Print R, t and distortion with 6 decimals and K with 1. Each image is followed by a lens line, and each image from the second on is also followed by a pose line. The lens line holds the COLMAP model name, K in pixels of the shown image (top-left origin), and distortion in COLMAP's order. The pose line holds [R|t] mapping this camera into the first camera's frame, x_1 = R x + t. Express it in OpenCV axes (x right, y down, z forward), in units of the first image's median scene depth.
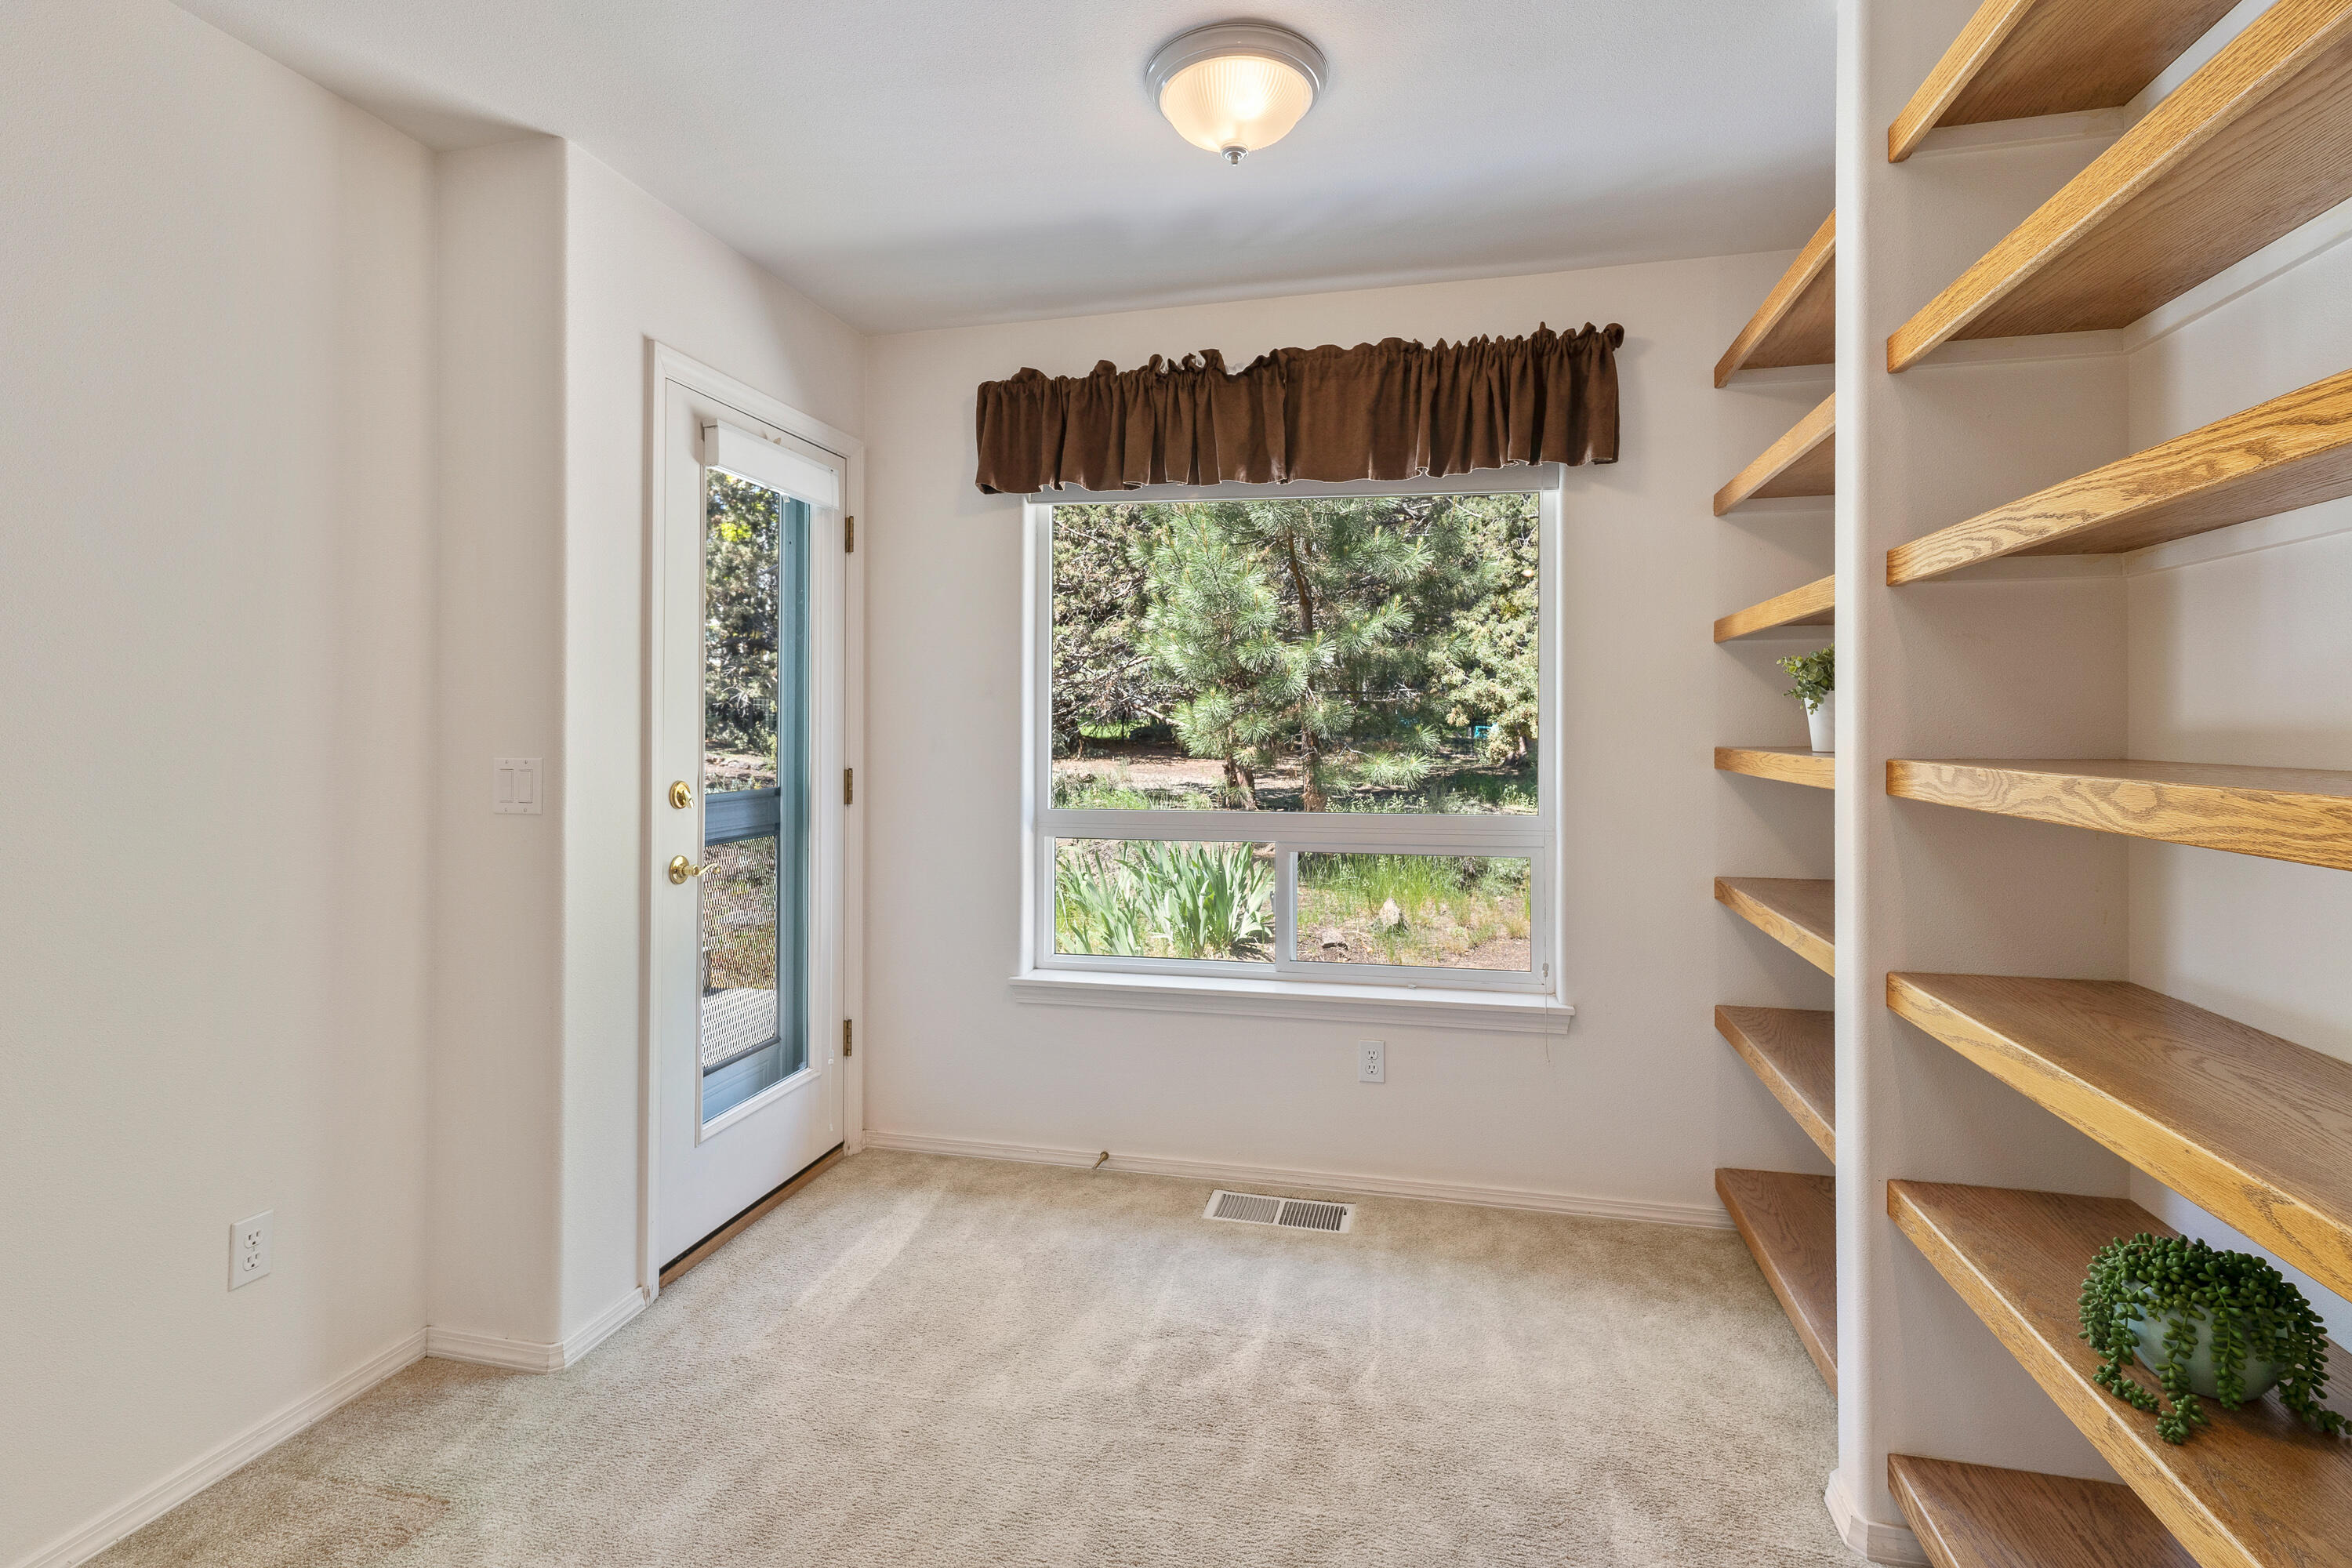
lens RADIAL K [[1136.4, 0, 1164.2], [0, 1136.4, 723.5], [0, 0, 1]] dist [0.003083, -0.000470]
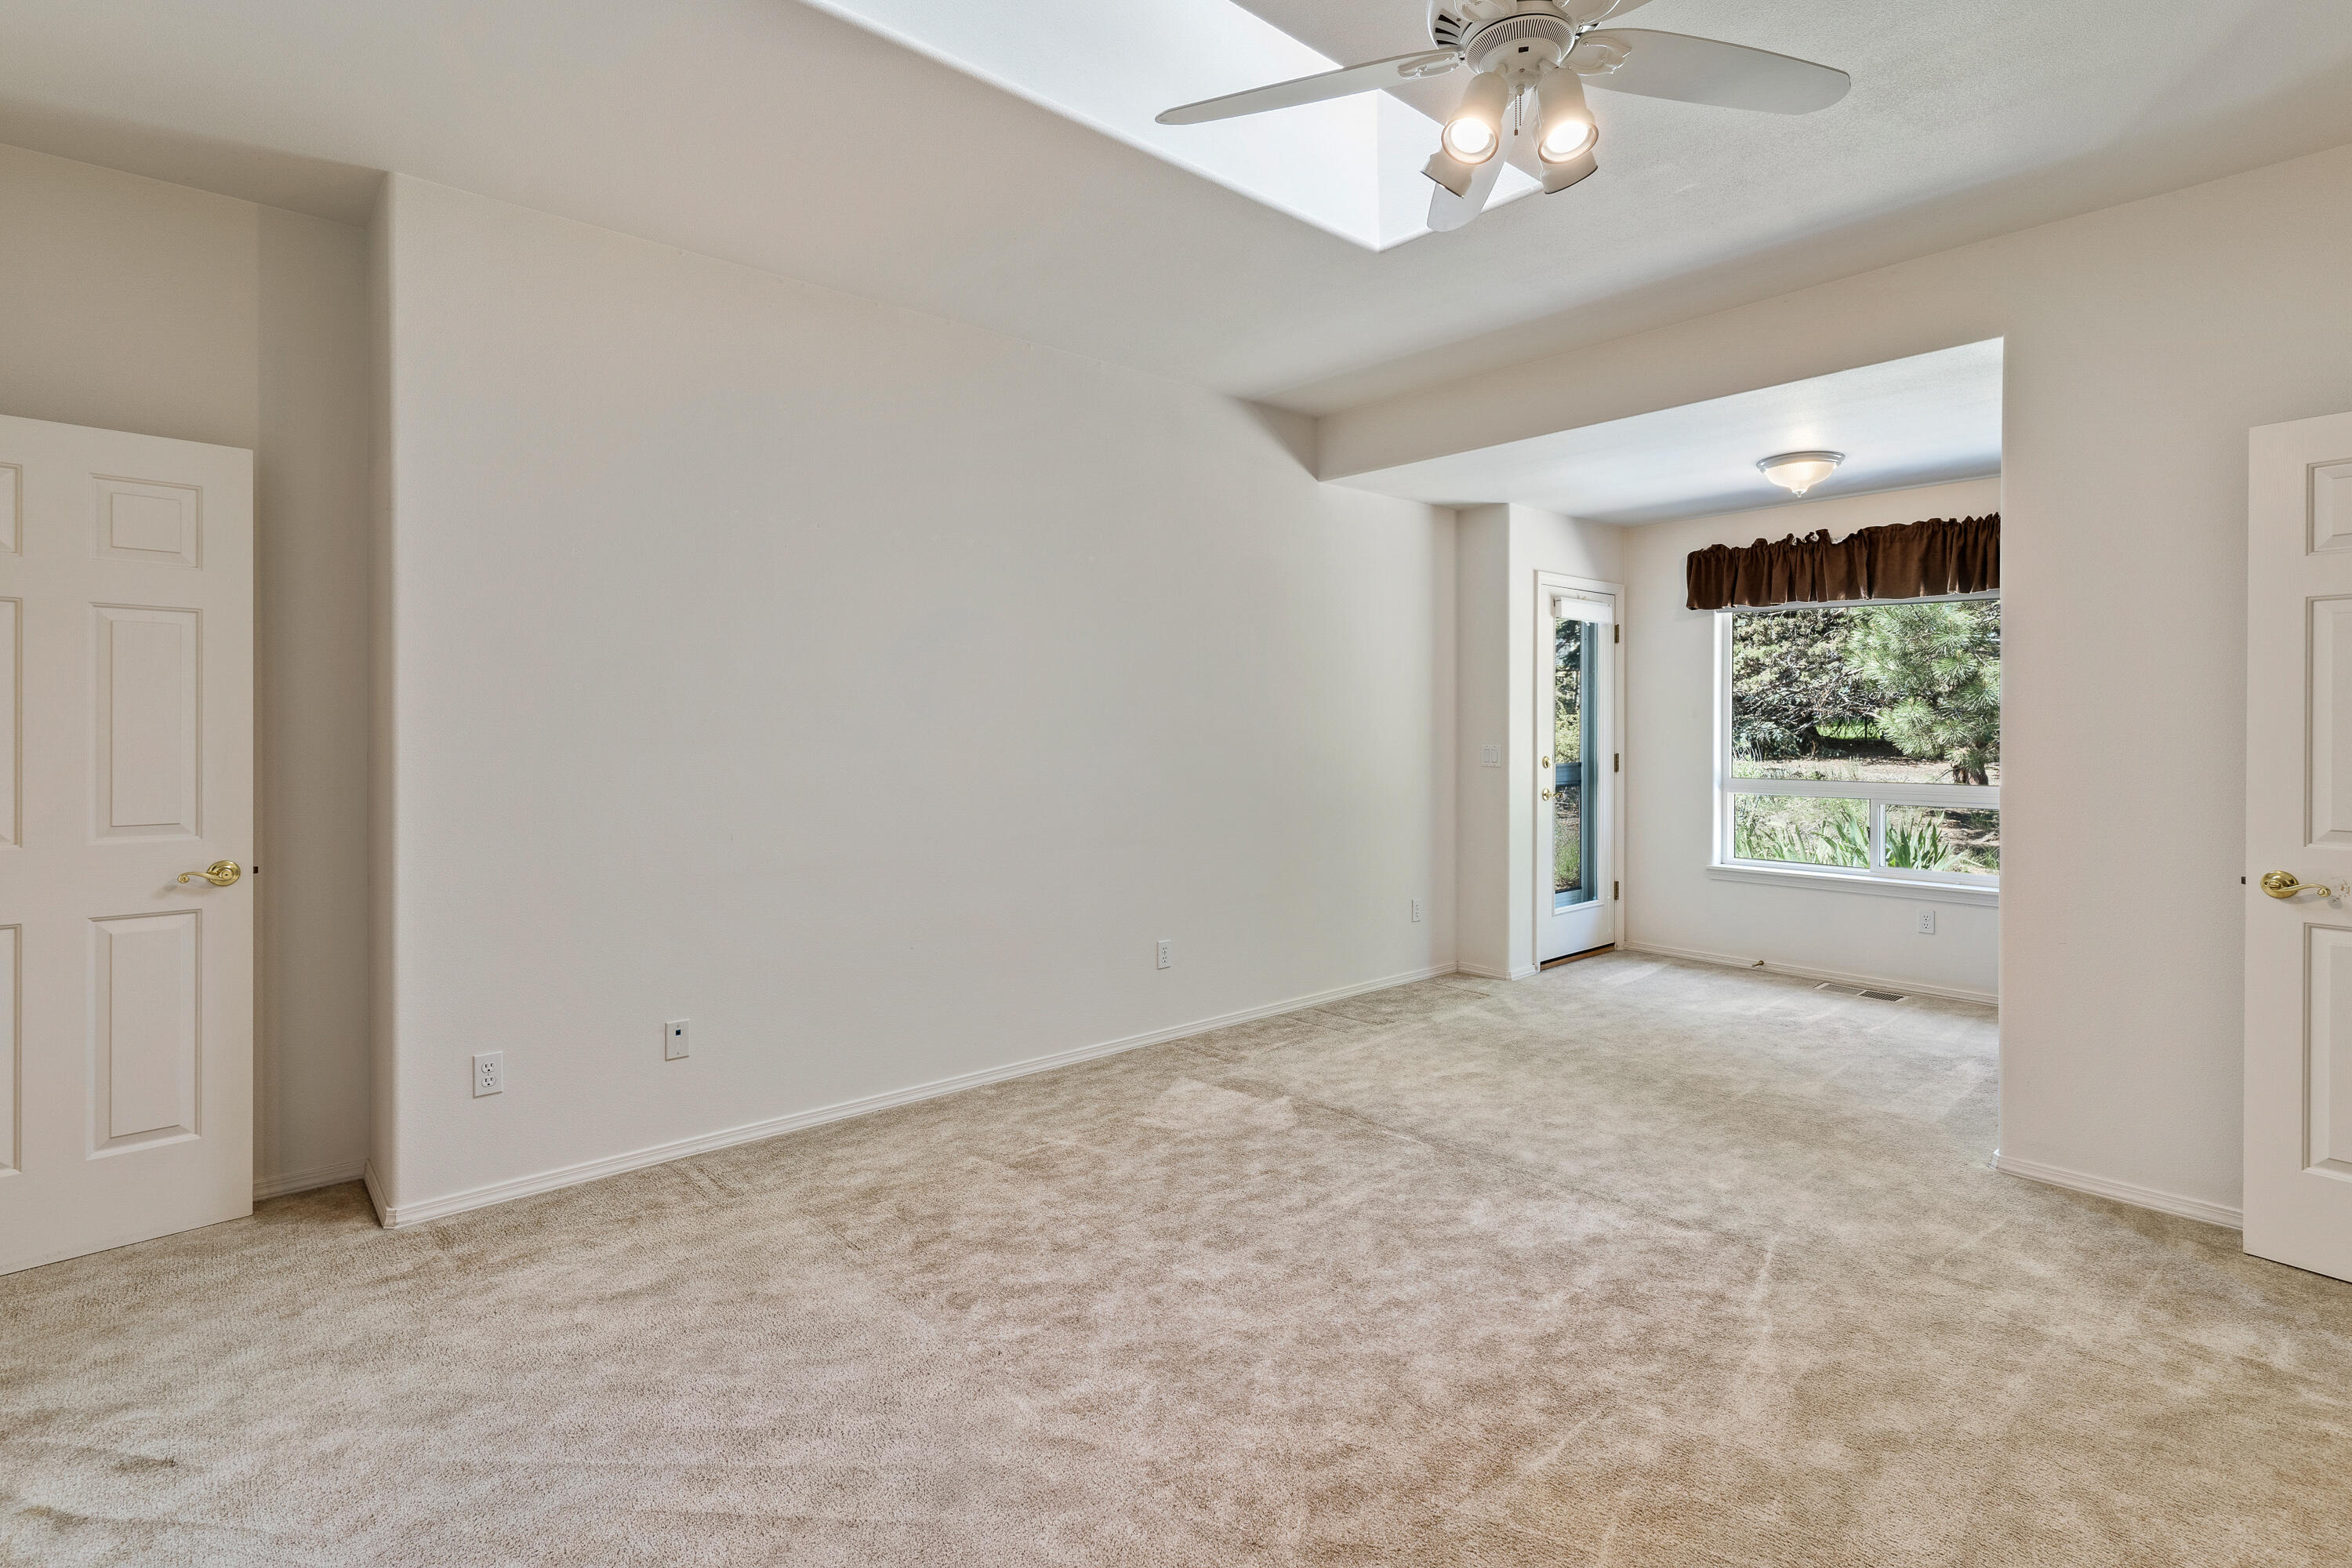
lens RADIAL K [[1136.4, 0, 1175.8], [0, 1136.4, 723.9], [0, 0, 1]] dist [0.003083, -0.000470]
pose [[0.822918, 0.000264, -0.568160, 0.226349], [0.000830, 0.999998, 0.001667, -0.016688], [0.568160, -0.001844, 0.822916, -1.126055]]
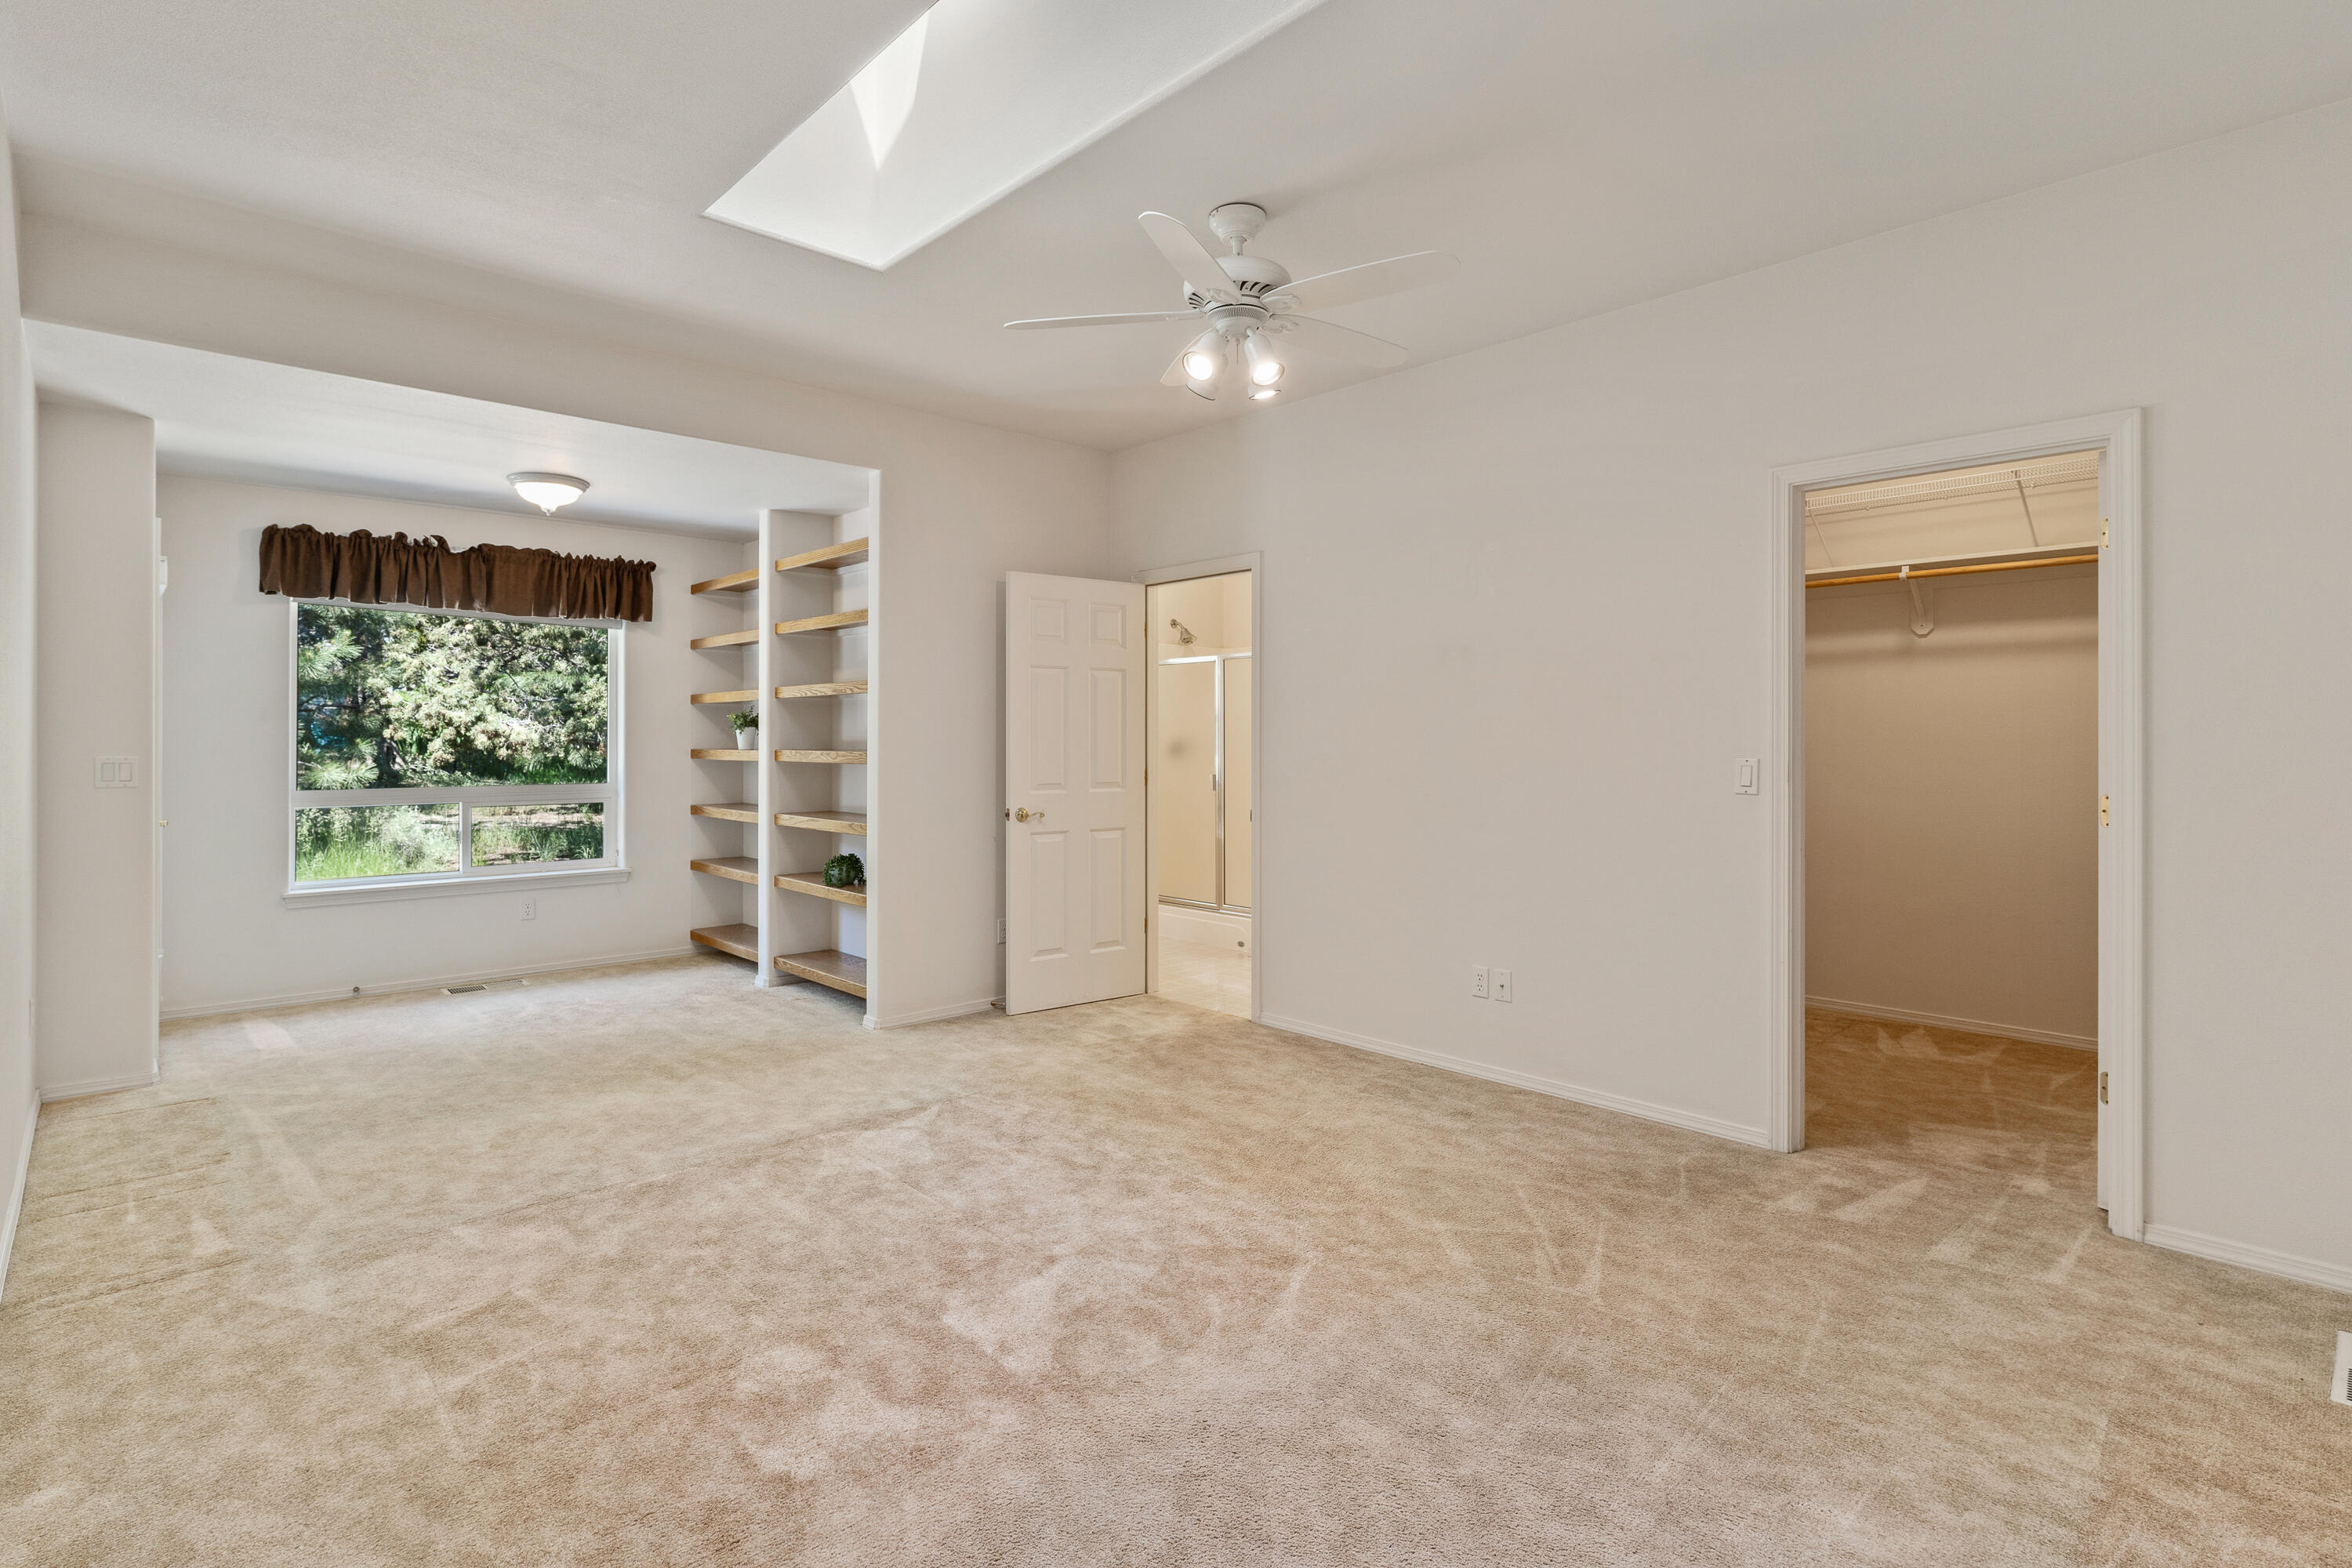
lens RADIAL K [[1136.4, 0, 1181.3], [0, 1136.4, 732.4], [0, 0, 1]] dist [0.003083, -0.000470]
pose [[0.542457, 0.008477, 0.840041, -0.856549], [-0.003956, 0.999964, -0.007537, -0.000074], [-0.840074, 0.000765, 0.542471, -1.020616]]
